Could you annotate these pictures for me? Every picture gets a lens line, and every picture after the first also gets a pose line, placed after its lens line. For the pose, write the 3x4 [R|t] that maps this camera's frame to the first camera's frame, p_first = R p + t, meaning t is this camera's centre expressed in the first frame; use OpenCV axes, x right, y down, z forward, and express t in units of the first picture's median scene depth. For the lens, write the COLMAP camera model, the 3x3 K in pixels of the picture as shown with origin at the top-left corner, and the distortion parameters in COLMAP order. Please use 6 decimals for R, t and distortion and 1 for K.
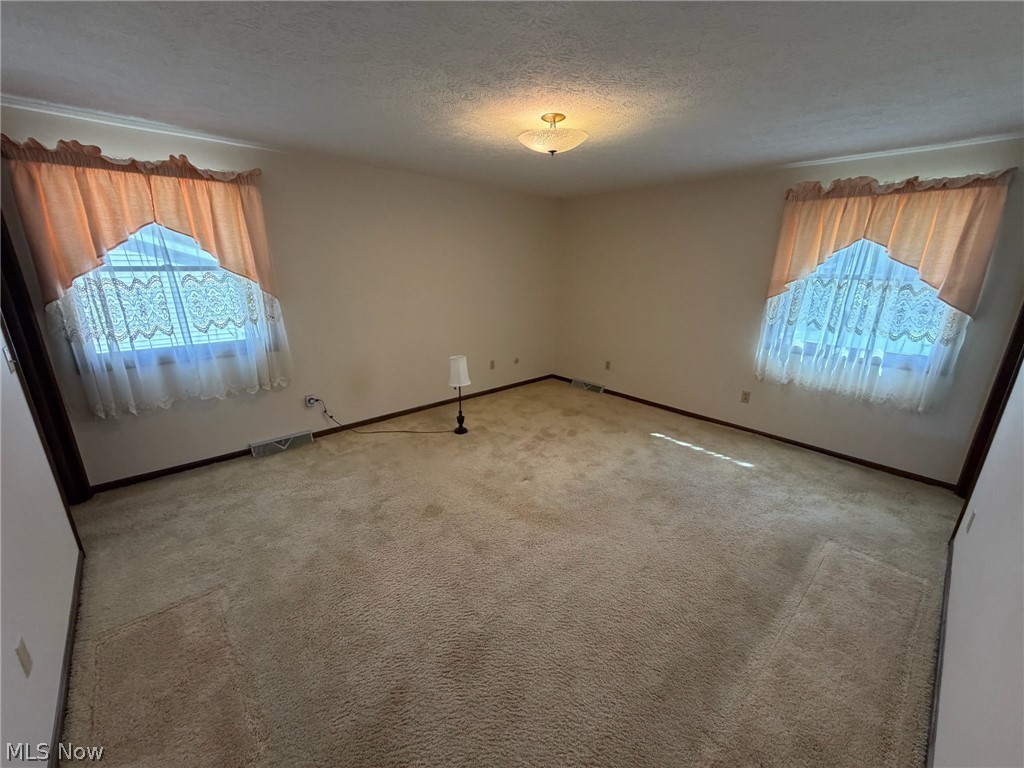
lens RADIAL K [[406.6, 0, 509.5], [0, 406.6, 383.5], [0, 0, 1]] dist [0.000849, 0.000072]
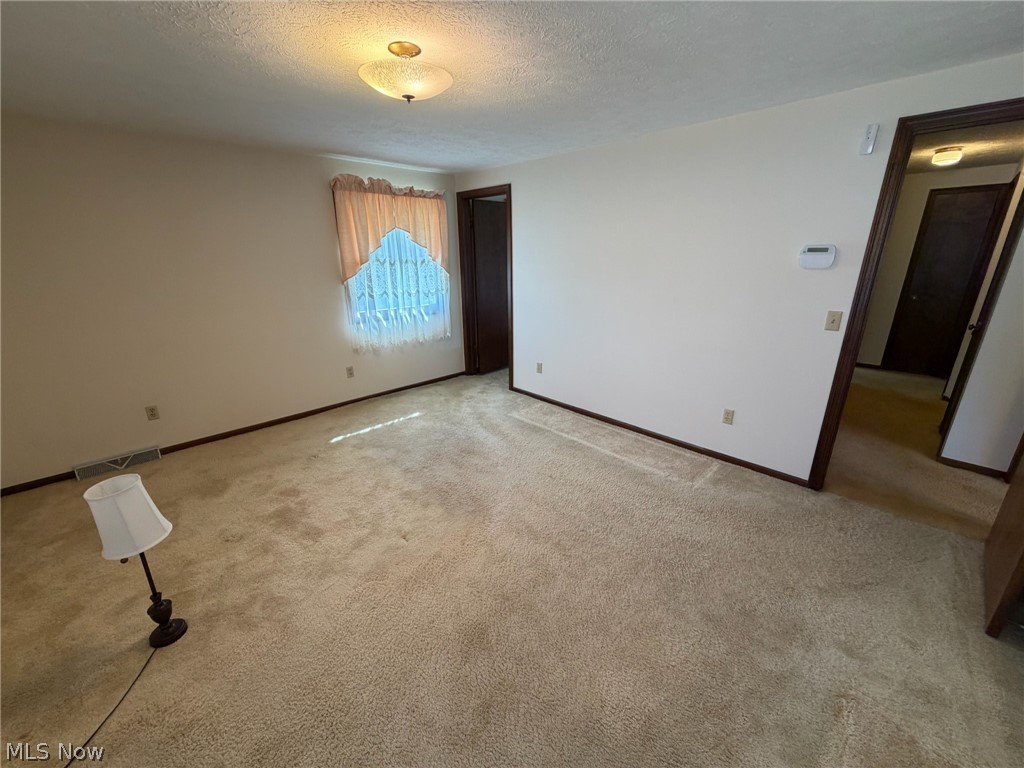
lens RADIAL K [[406.6, 0, 512.6], [0, 406.6, 378.3], [0, 0, 1]] dist [0.000849, 0.000072]
pose [[-0.029662, -0.313799, 0.949026, -0.513028], [0.297500, 0.903644, 0.308091, -0.175112], [-0.954261, 0.291474, 0.066551, 0.596752]]
